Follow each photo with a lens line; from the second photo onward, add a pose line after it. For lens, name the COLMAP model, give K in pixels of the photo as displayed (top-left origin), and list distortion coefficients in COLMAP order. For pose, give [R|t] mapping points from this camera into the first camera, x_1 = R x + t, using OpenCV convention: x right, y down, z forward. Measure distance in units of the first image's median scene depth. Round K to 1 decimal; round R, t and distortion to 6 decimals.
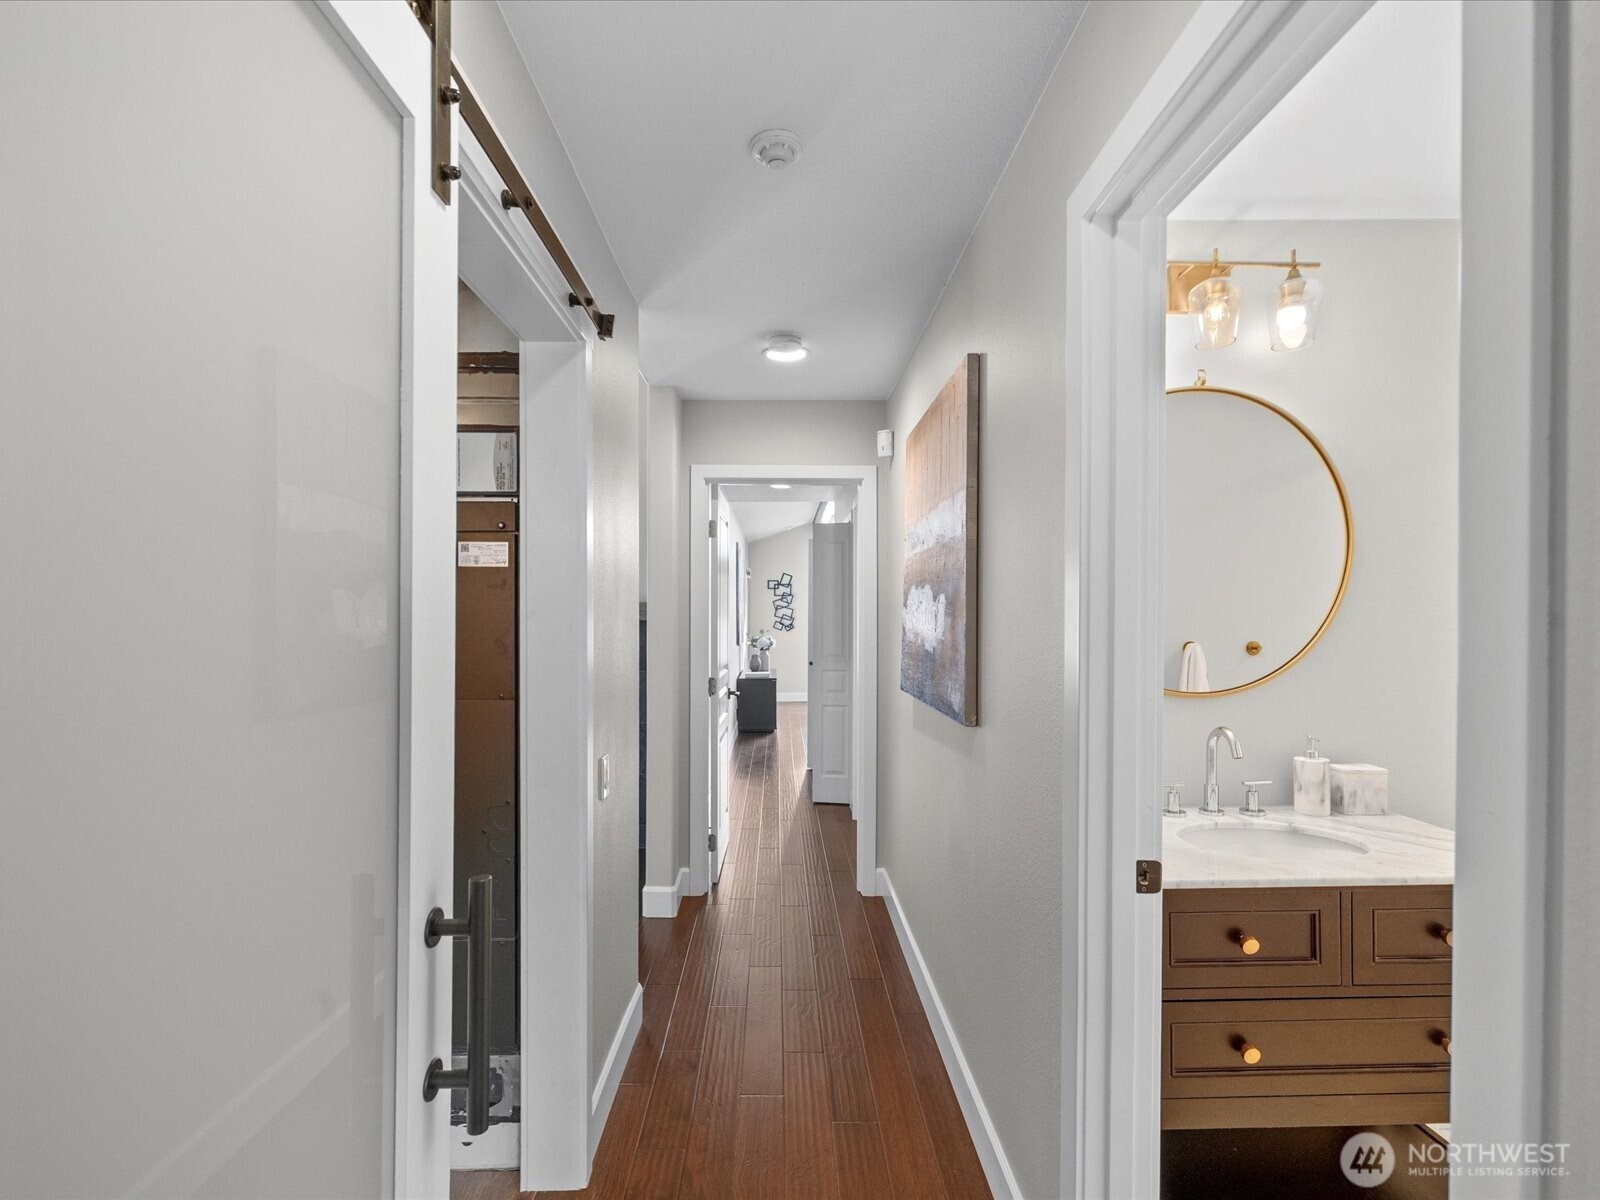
lens RADIAL K [[756.8, 0, 804.8], [0, 756.8, 621.2], [0, 0, 1]] dist [-0.003577, -0.001255]
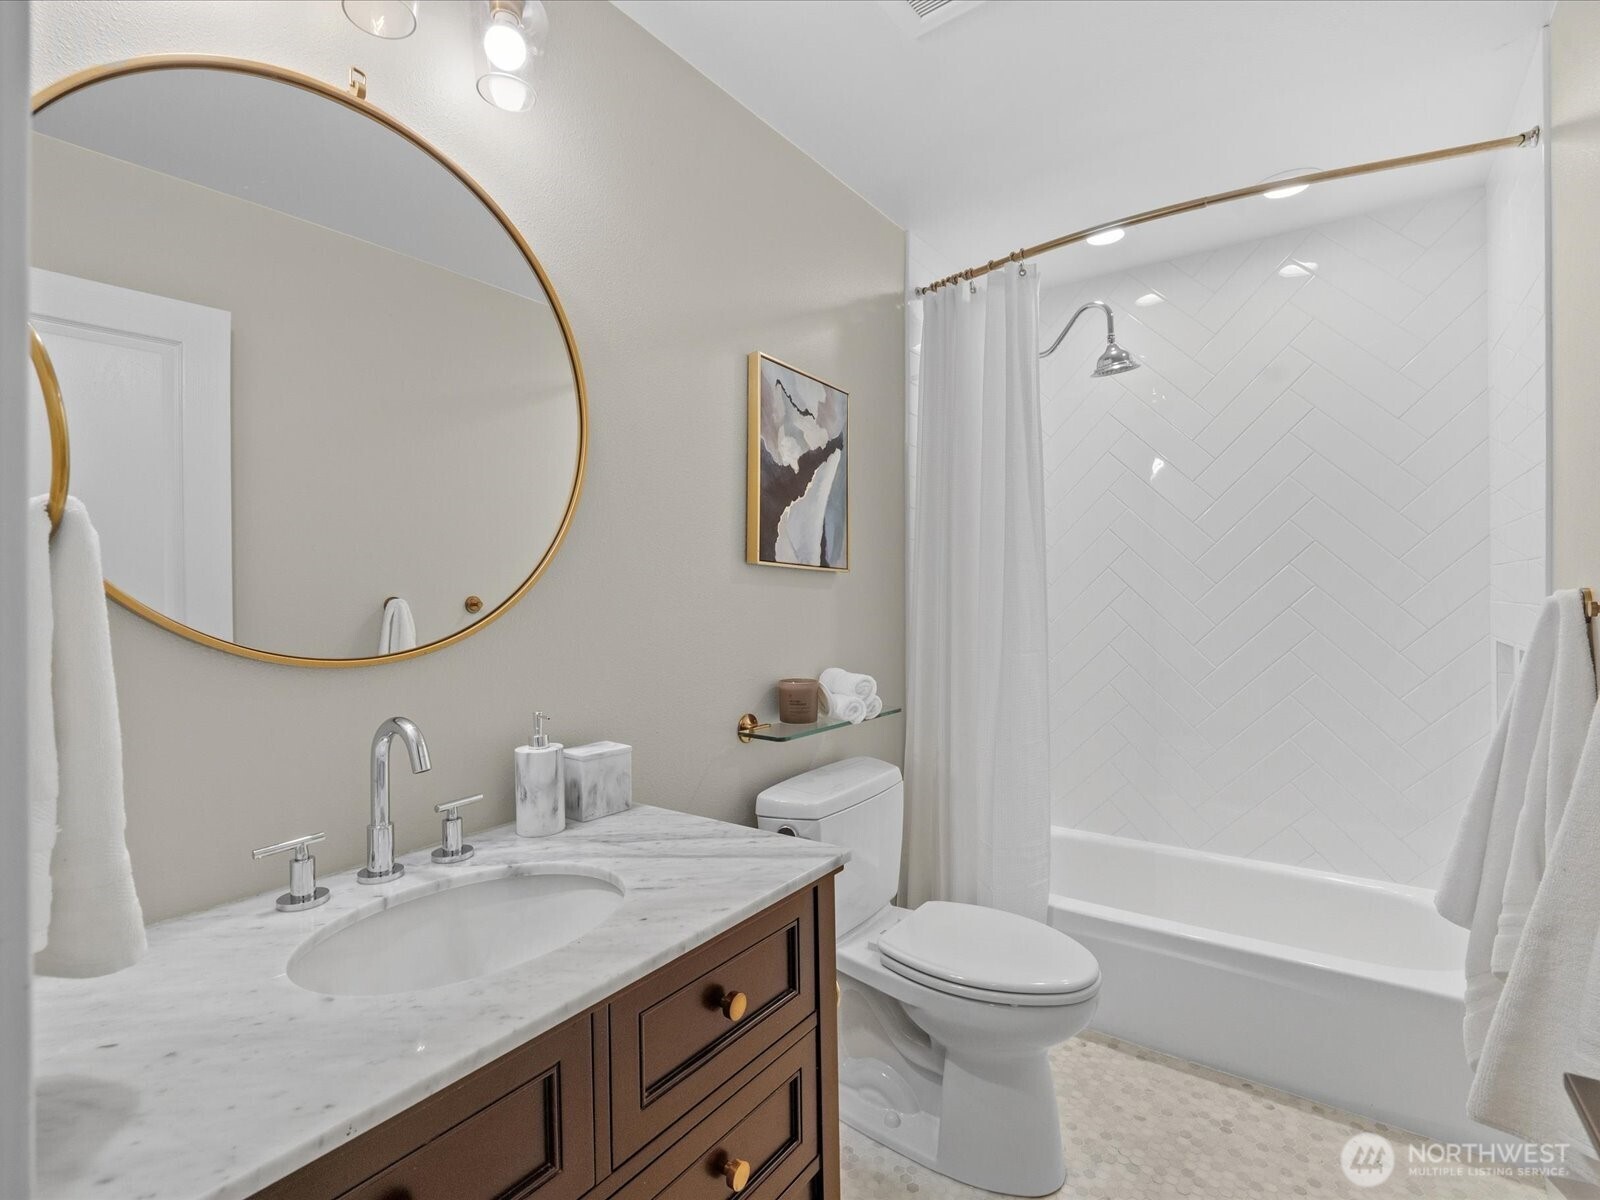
lens RADIAL K [[756.8, 0, 799.5], [0, 756.8, 599.9], [0, 0, 1]] dist [-0.003577, -0.001255]
pose [[0.600285, -0.008321, 0.799743, 0.286808], [0.006135, 0.999964, 0.005800, 0.052251], [-0.799763, 0.001425, 0.600315, 0.431836]]
